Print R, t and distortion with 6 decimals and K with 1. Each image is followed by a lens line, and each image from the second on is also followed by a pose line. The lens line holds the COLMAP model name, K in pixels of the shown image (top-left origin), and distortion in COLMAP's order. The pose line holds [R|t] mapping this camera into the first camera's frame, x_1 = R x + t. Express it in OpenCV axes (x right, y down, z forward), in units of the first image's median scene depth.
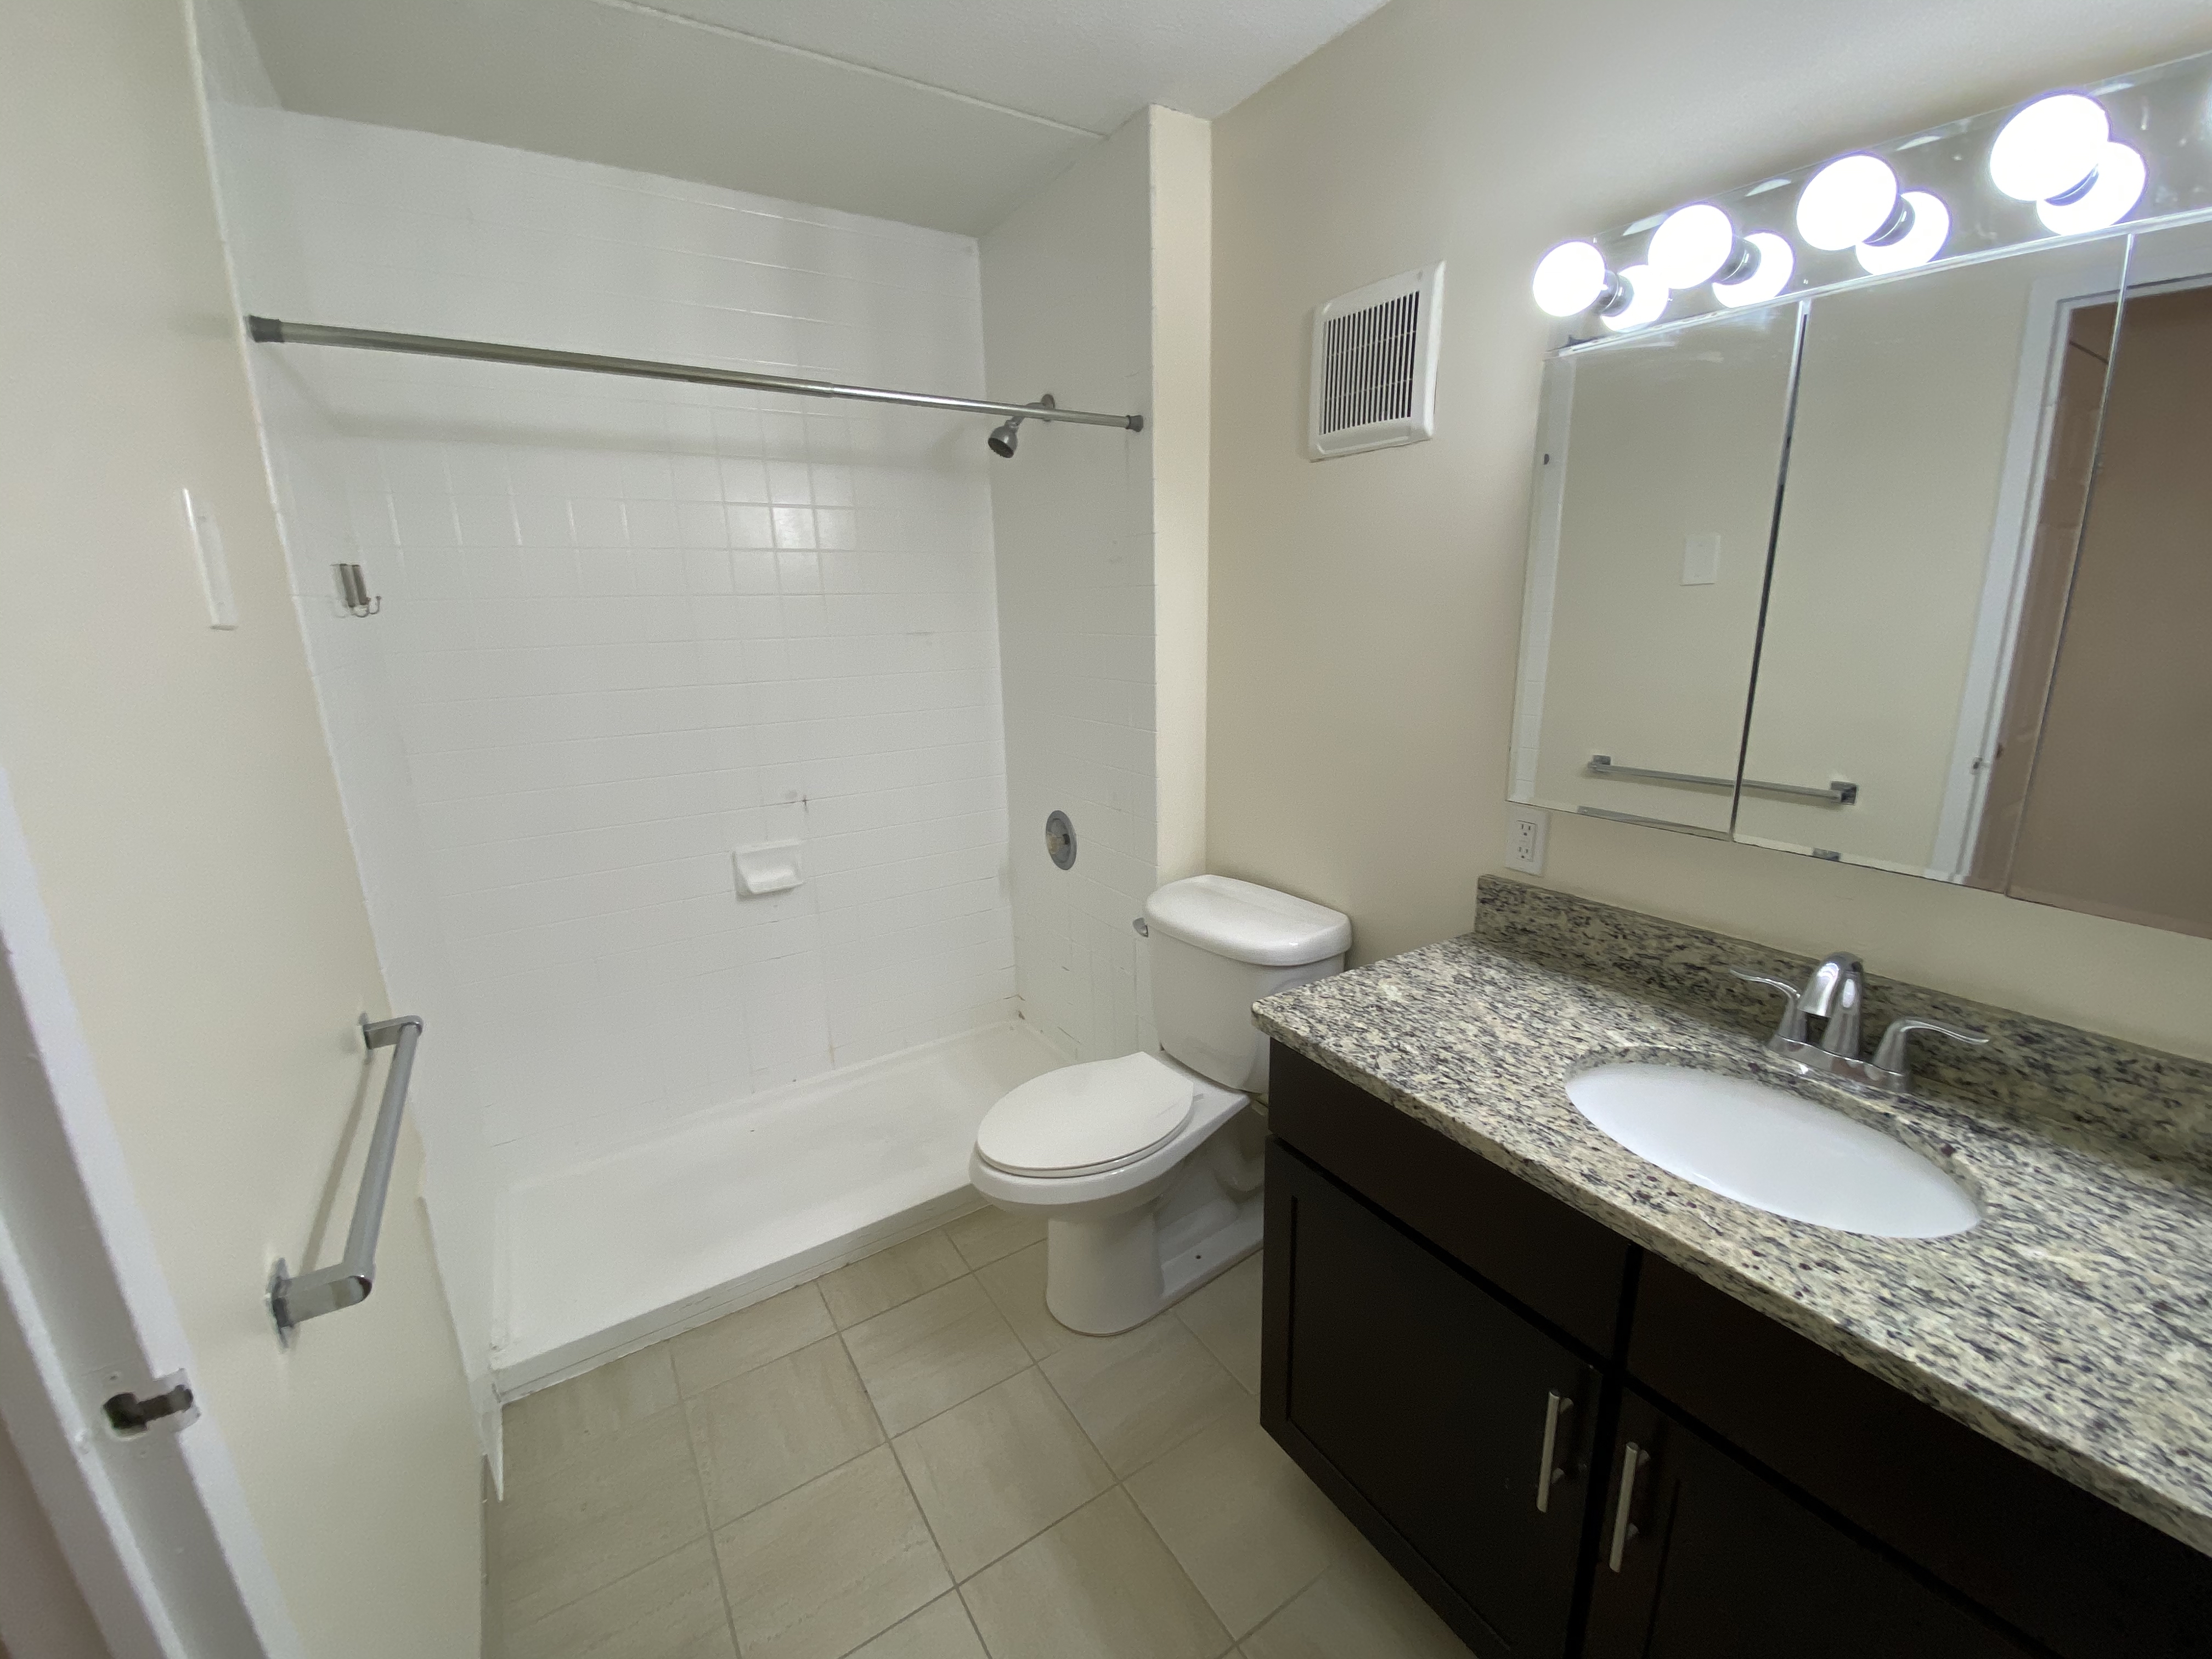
lens RADIAL K [[896.4, 0, 1106.5], [0, 896.4, 822.9], [0, 0, 1]] dist [-0.028837, -0.000831]
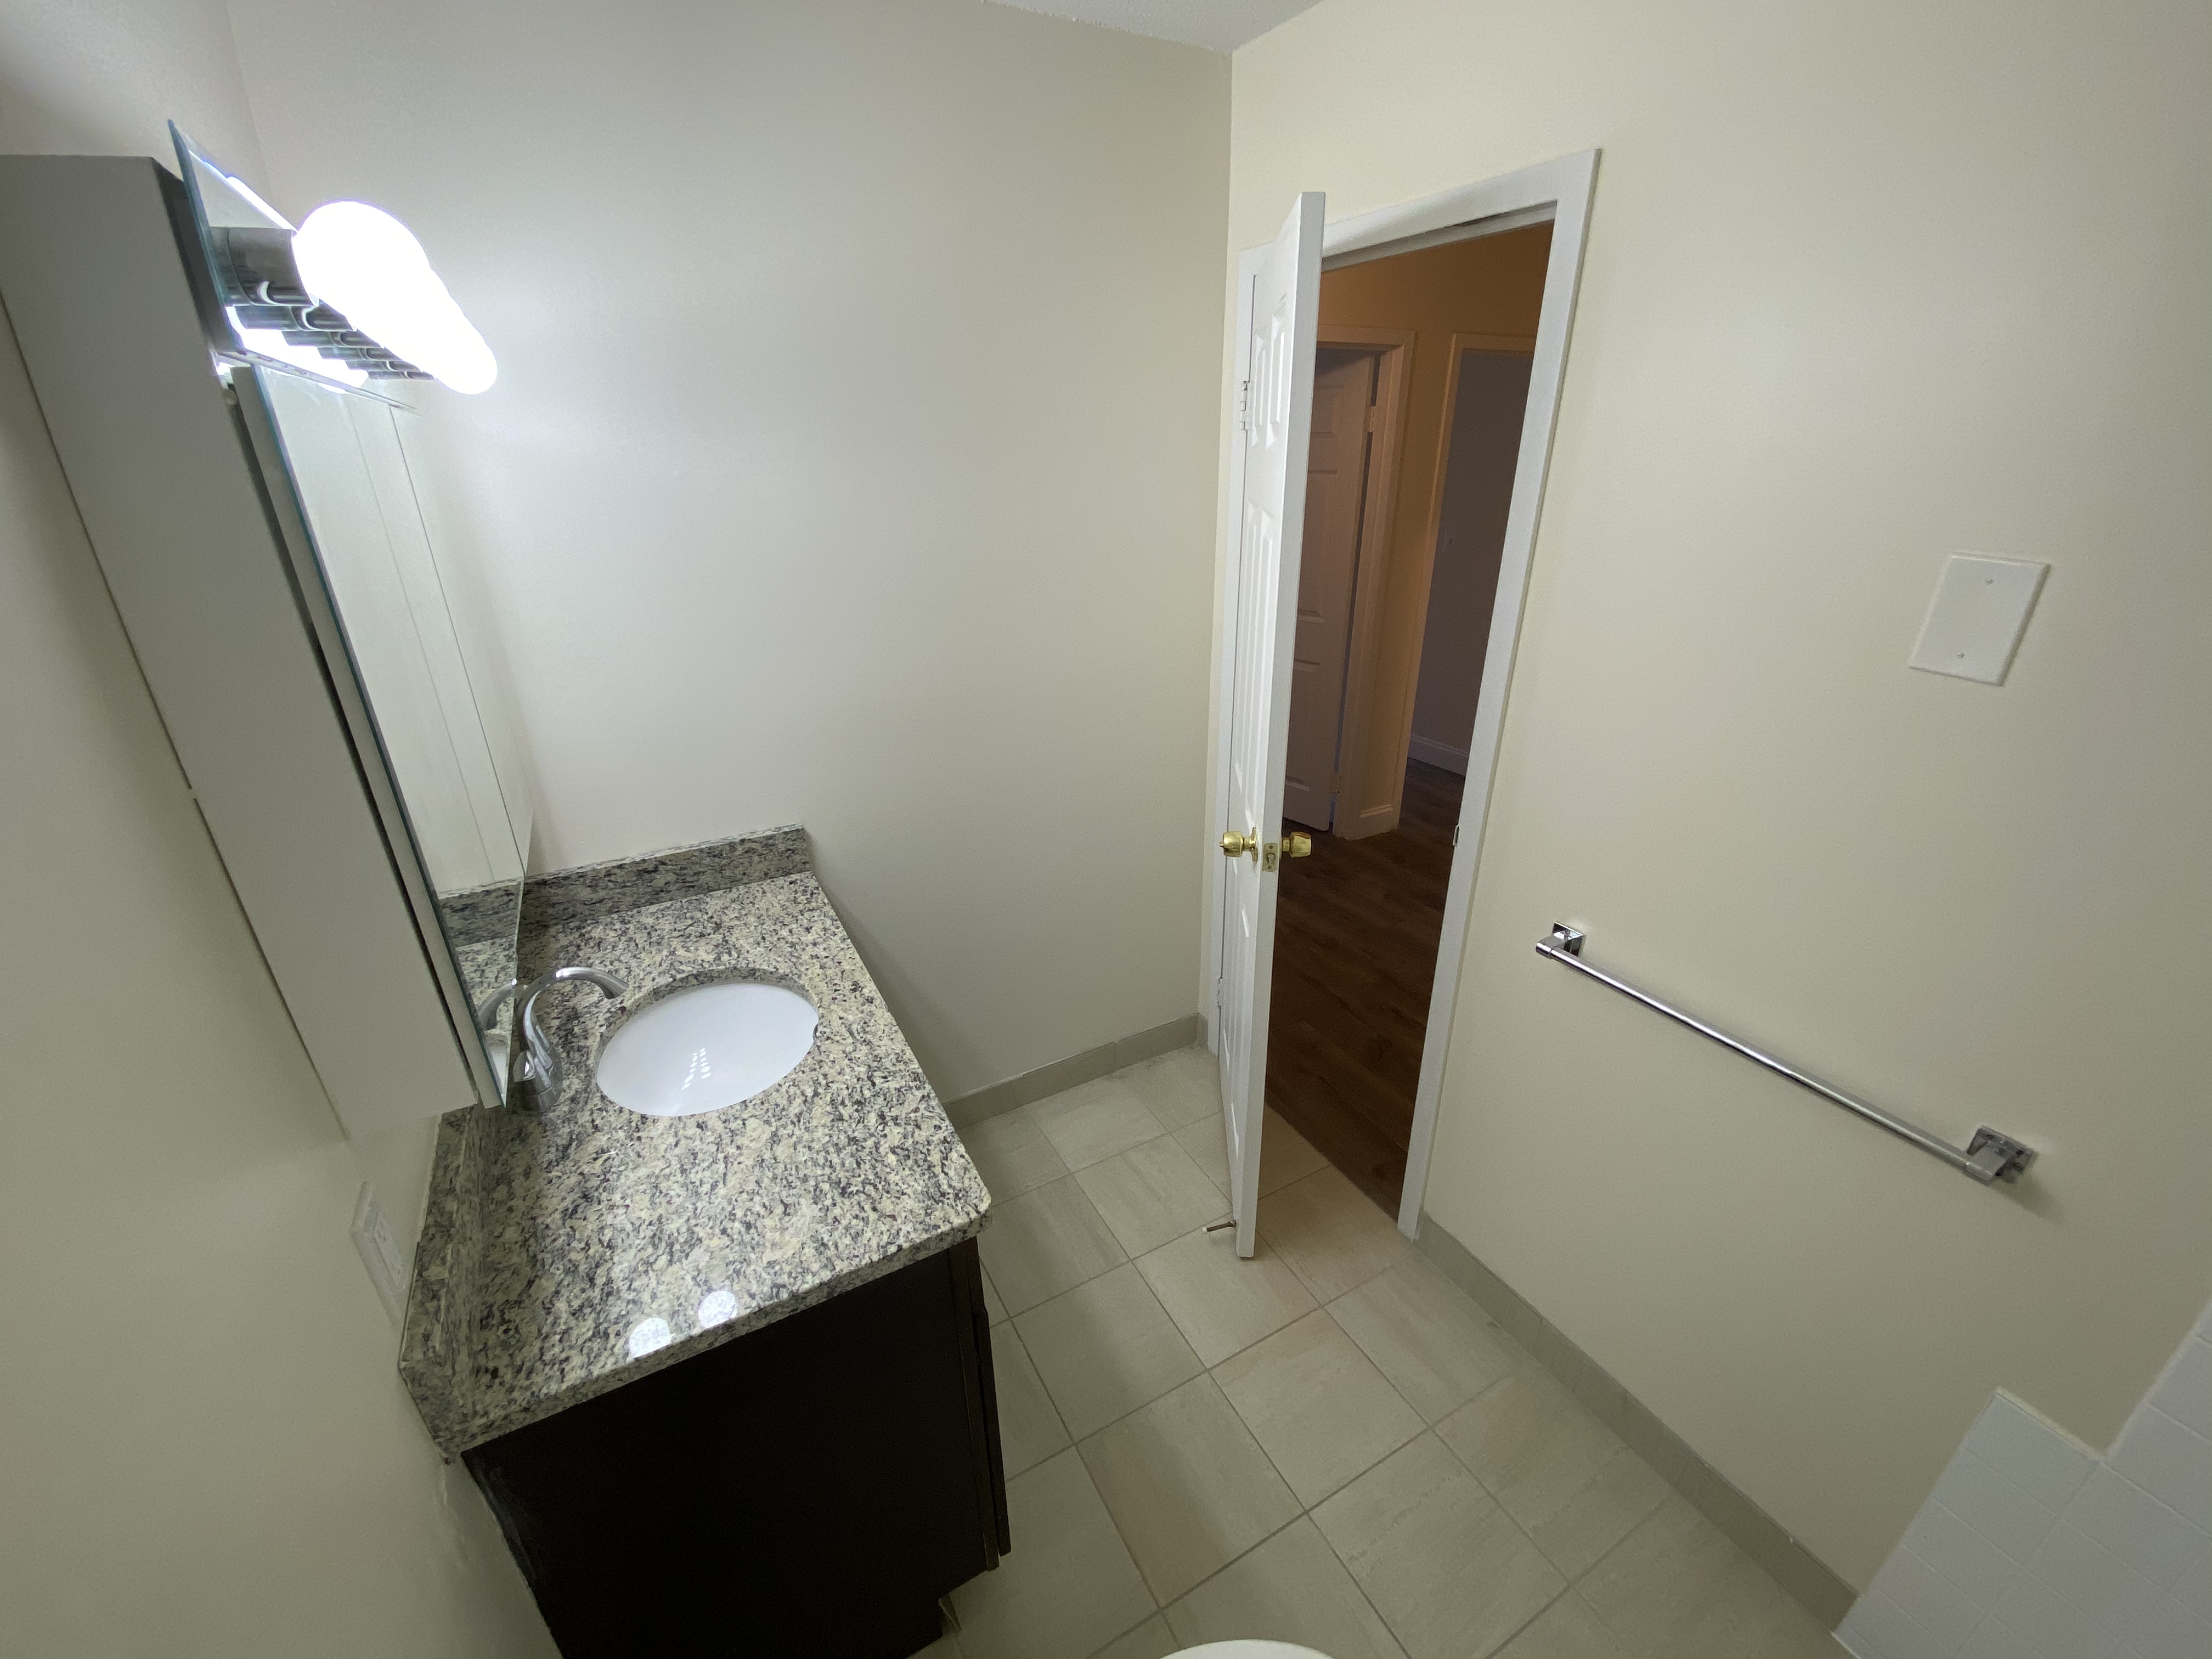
lens RADIAL K [[896.4, 0, 1106.3], [0, 896.4, 831.1], [0, 0, 1]] dist [-0.028837, -0.000831]
pose [[-0.996709, 0.010569, 0.080376, -0.013924], [0.056514, 0.801424, 0.595420, -0.559957], [-0.058122, 0.598003, -0.799384, 1.467937]]
